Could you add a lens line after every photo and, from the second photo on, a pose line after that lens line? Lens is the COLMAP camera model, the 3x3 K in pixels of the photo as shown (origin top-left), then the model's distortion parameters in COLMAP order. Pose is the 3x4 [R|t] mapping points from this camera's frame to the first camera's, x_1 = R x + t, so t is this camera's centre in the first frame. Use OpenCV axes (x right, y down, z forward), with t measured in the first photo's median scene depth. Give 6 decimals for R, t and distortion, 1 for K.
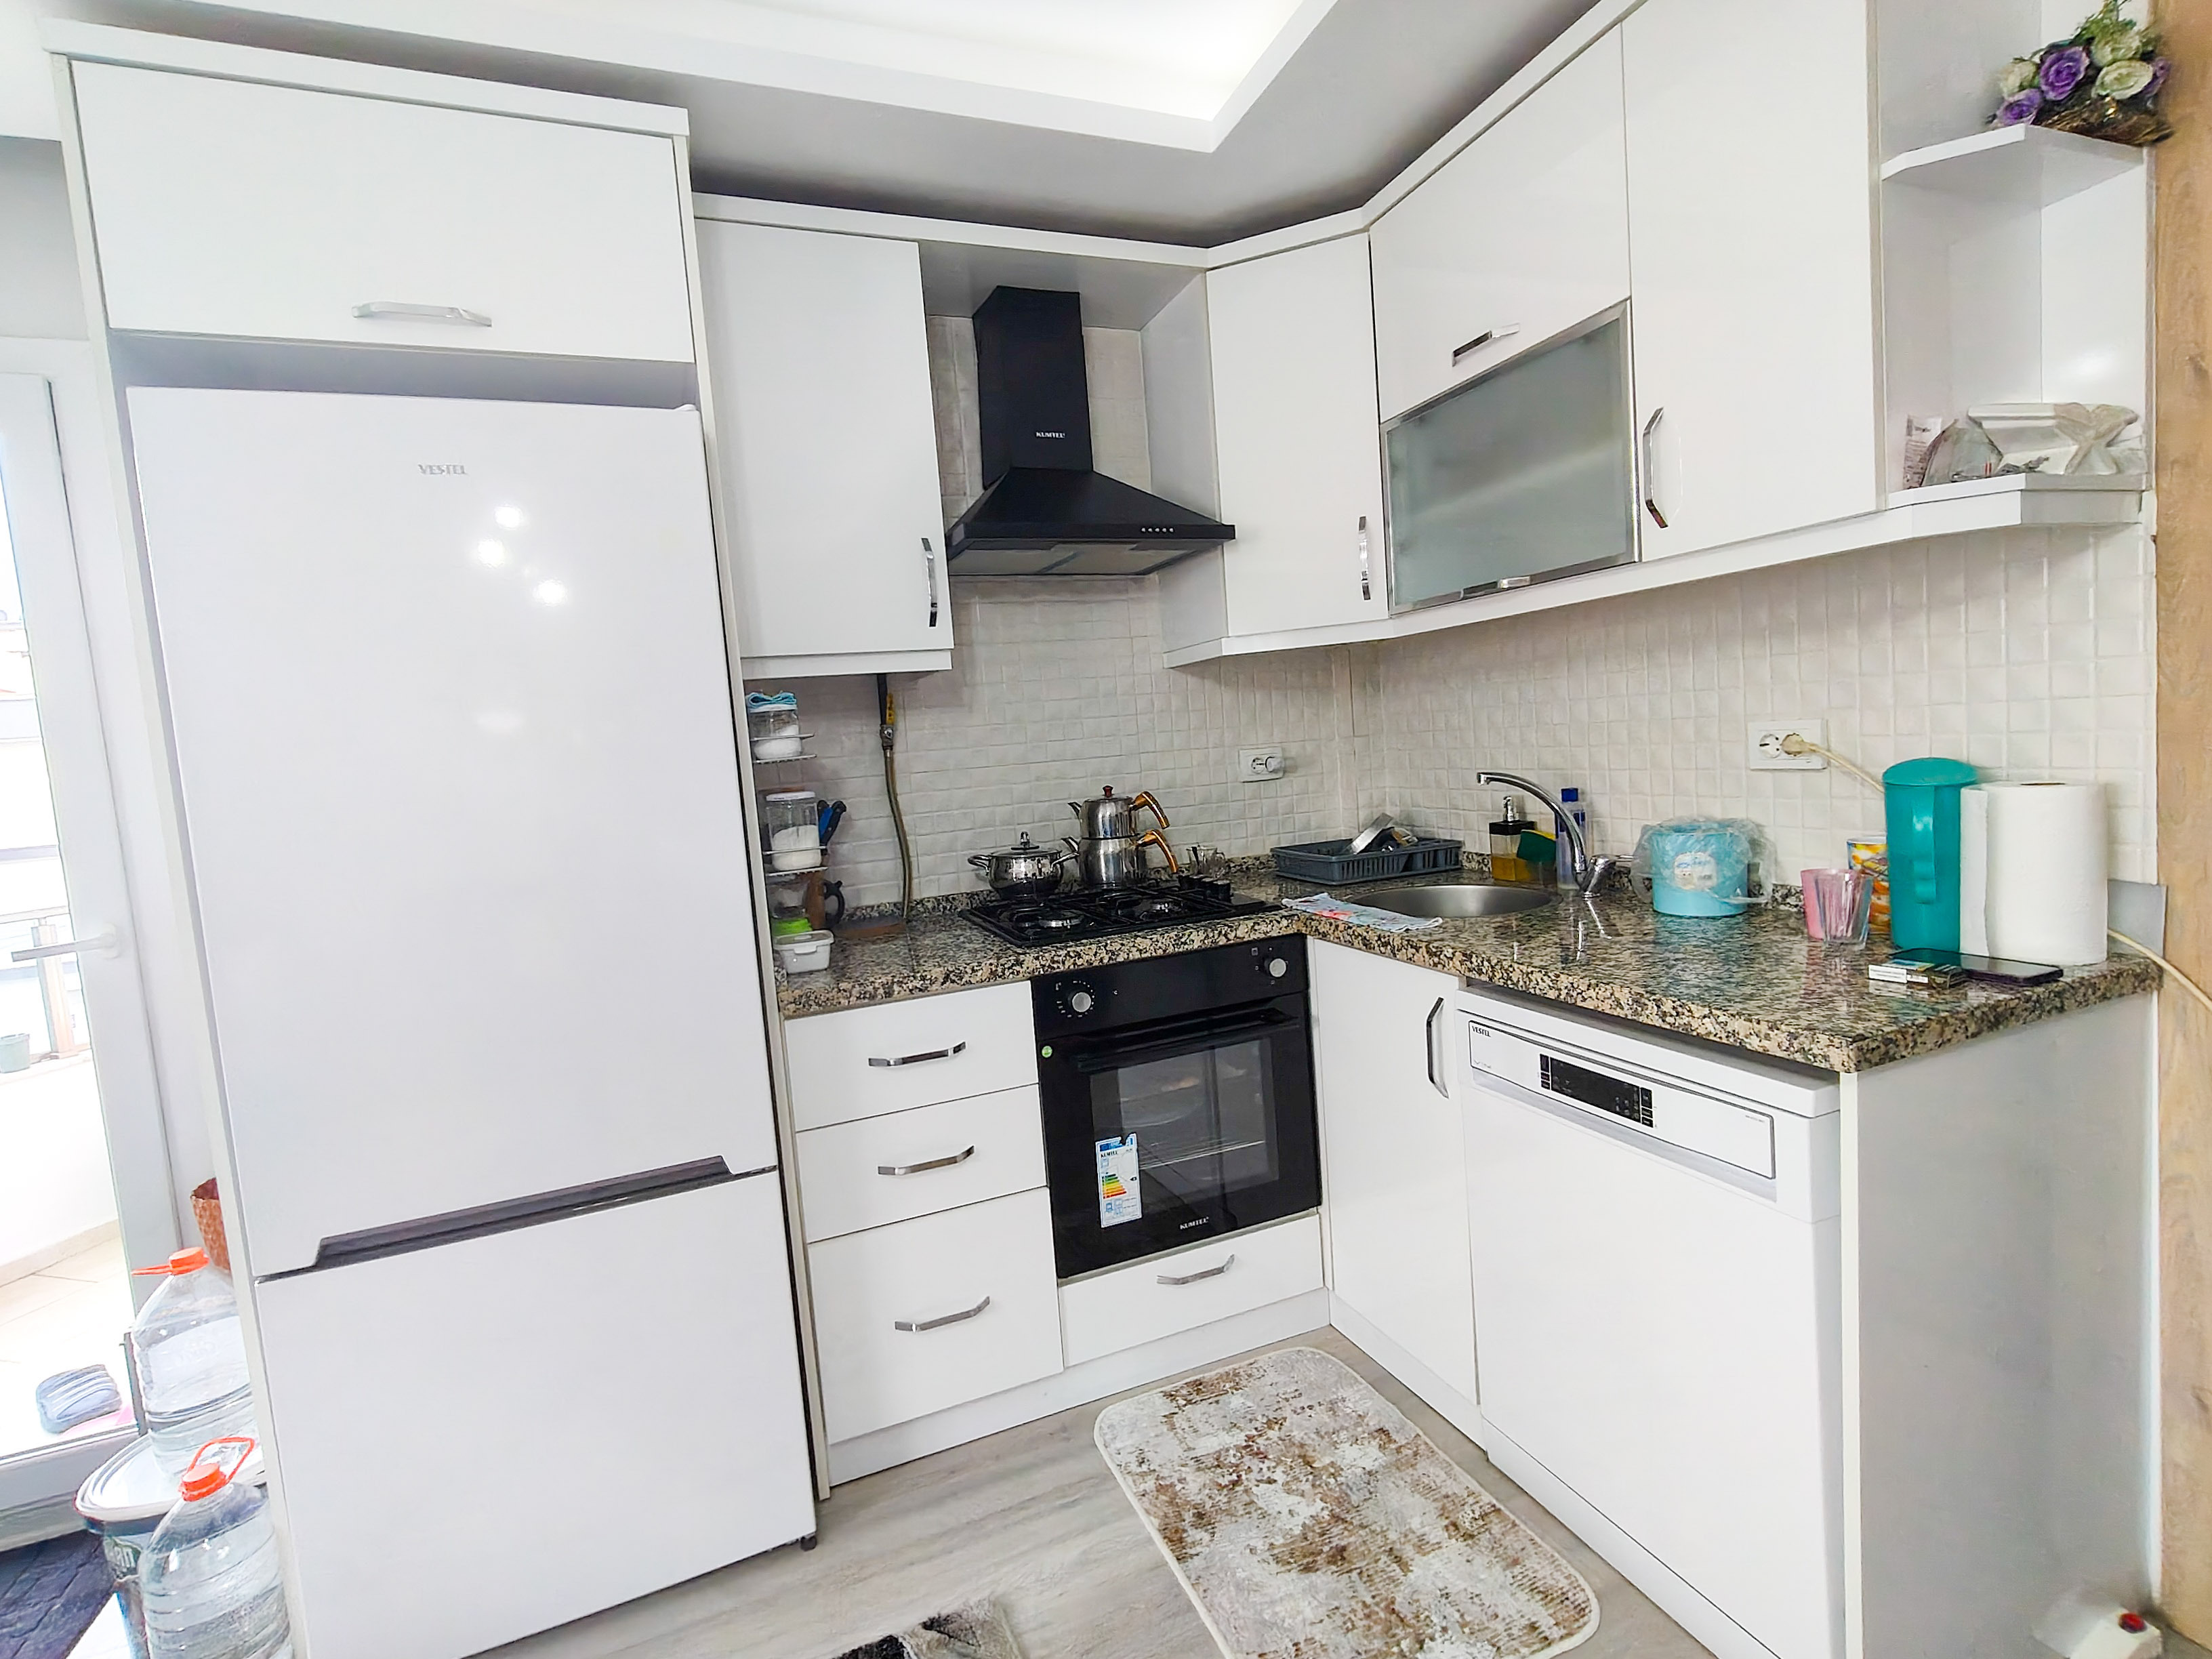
lens RADIAL K [[1026.5, 0, 1097.0], [0, 1026.5, 828.9], [0, 0, 1]] dist [-0.000523, 0.000726]
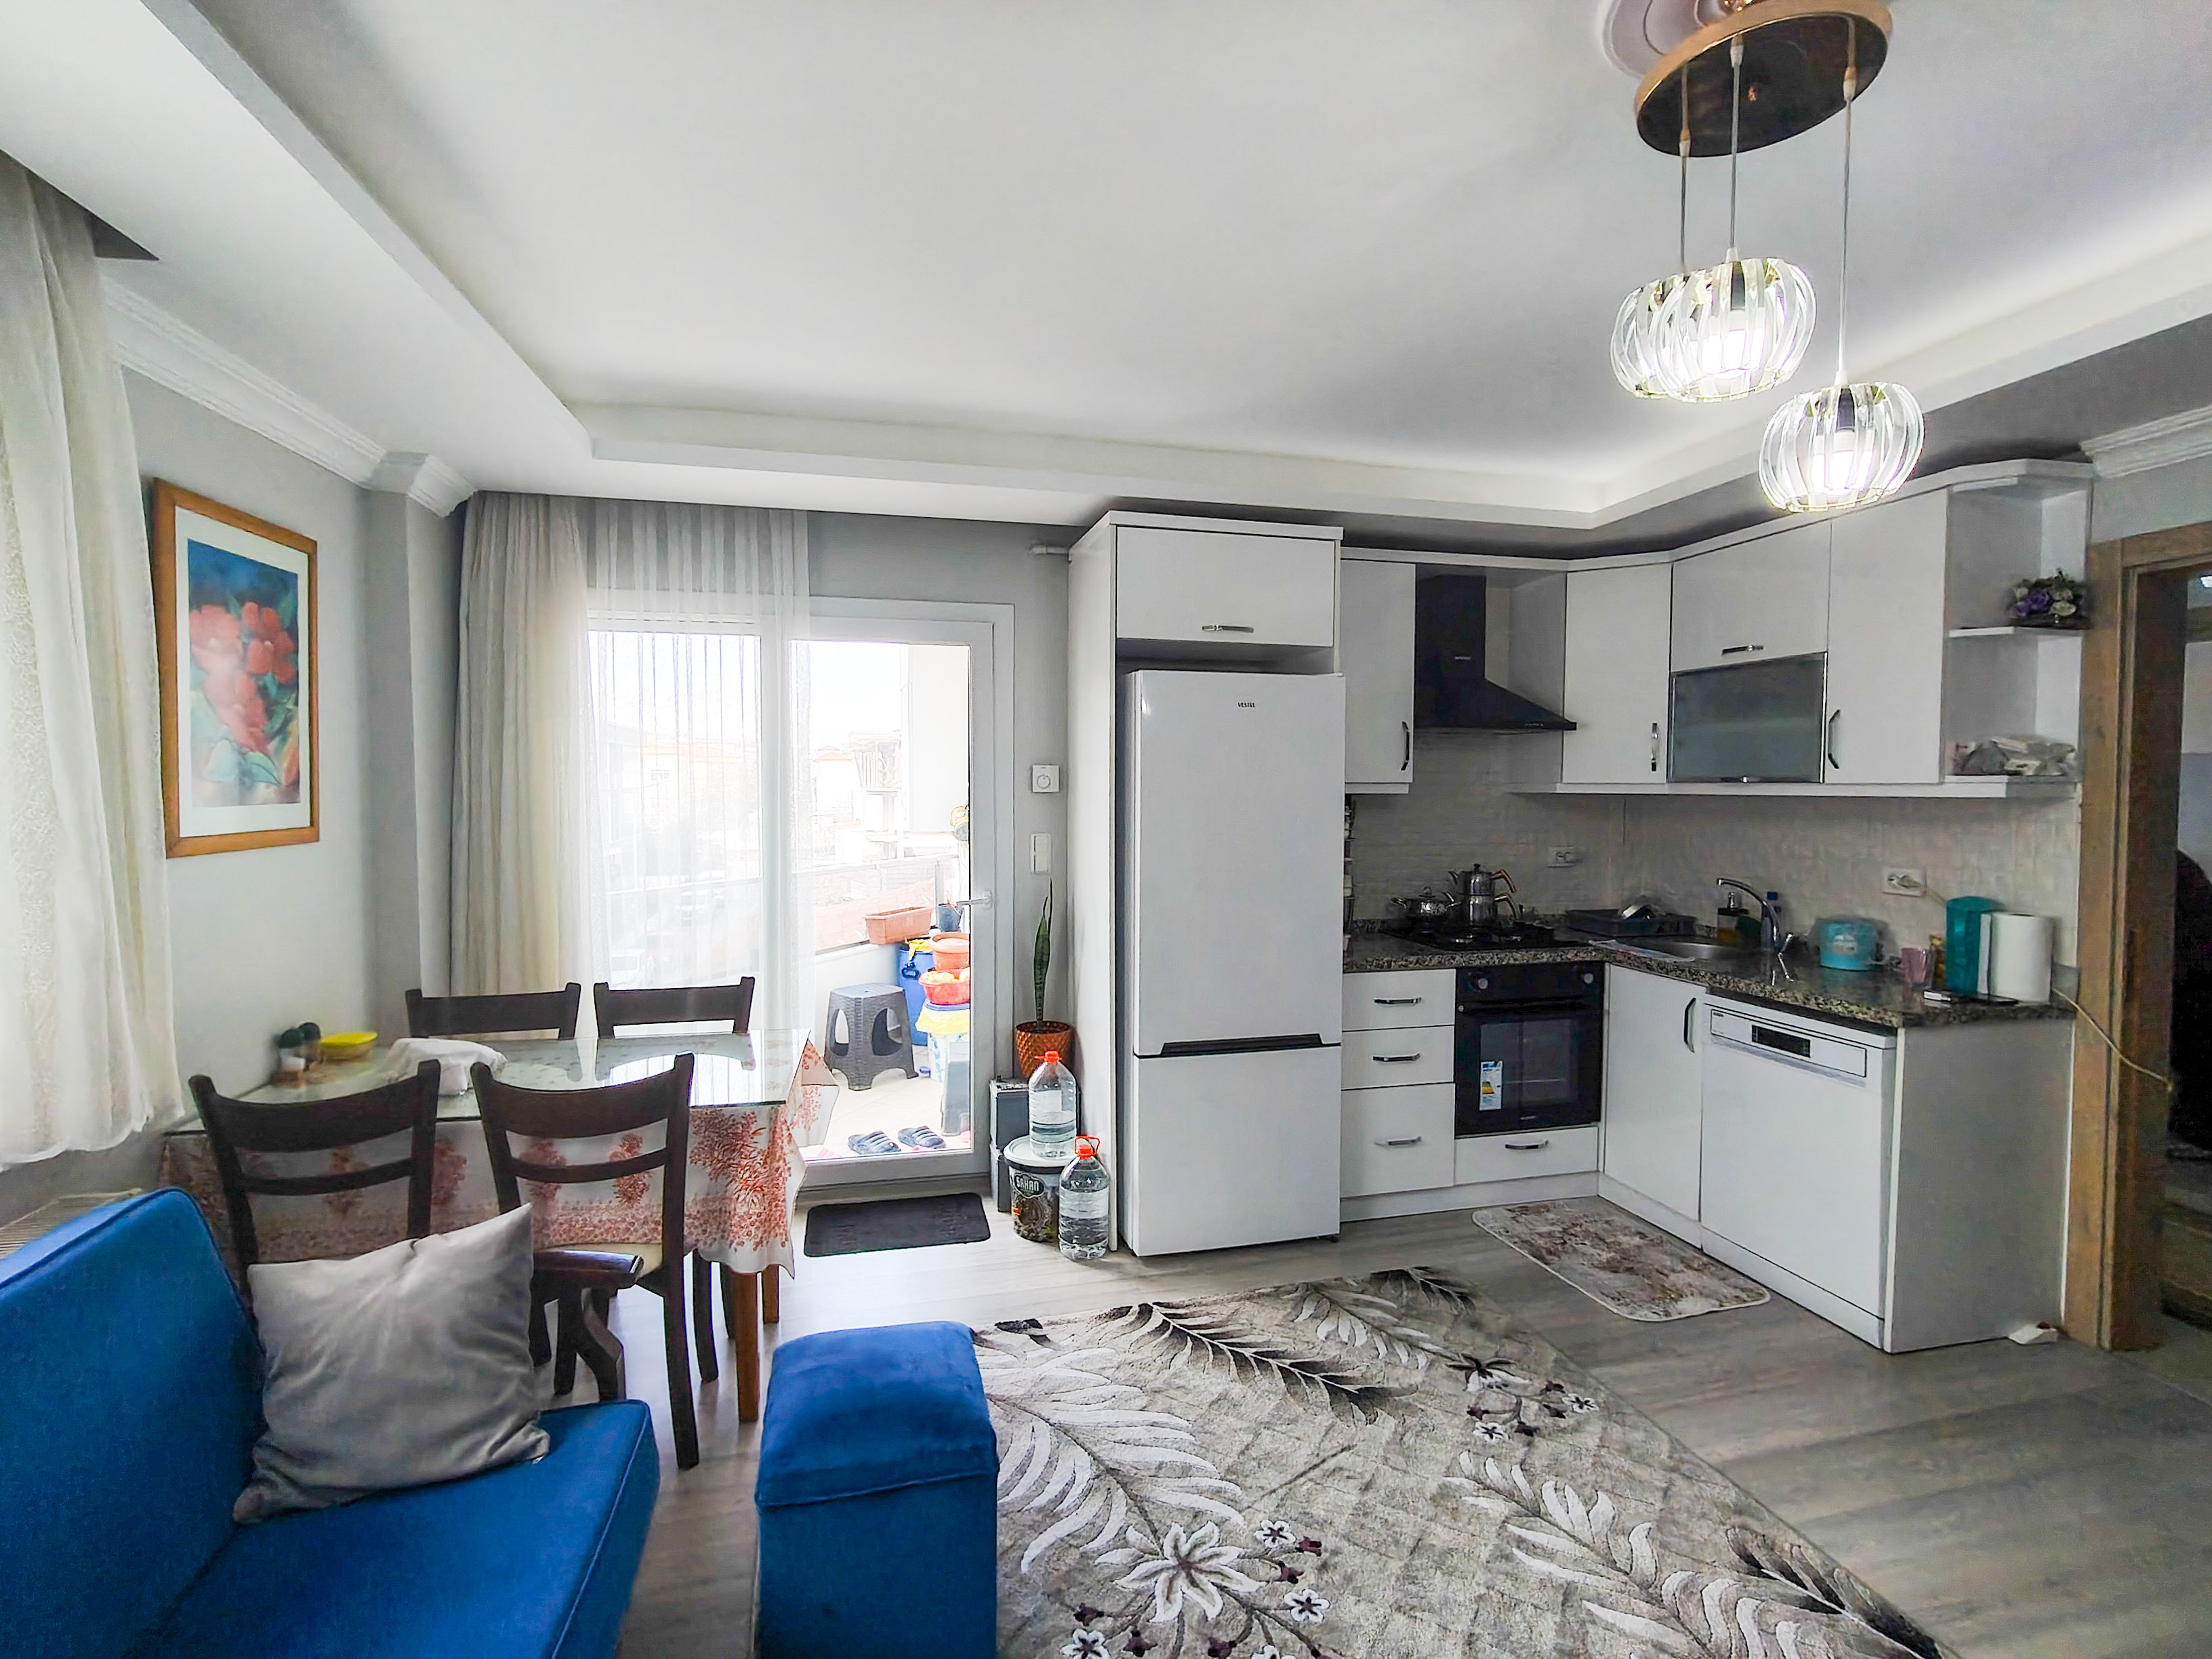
lens RADIAL K [[1032.3, 0, 1106.0], [0, 1032.3, 829.5], [0, 0, 1]] dist [0.002730, 0.000469]
pose [[0.988265, 0.085521, -0.126567, -0.471492], [-0.090194, 0.995421, -0.031649, 0.012631], [0.123281, 0.042694, 0.991453, -0.932734]]
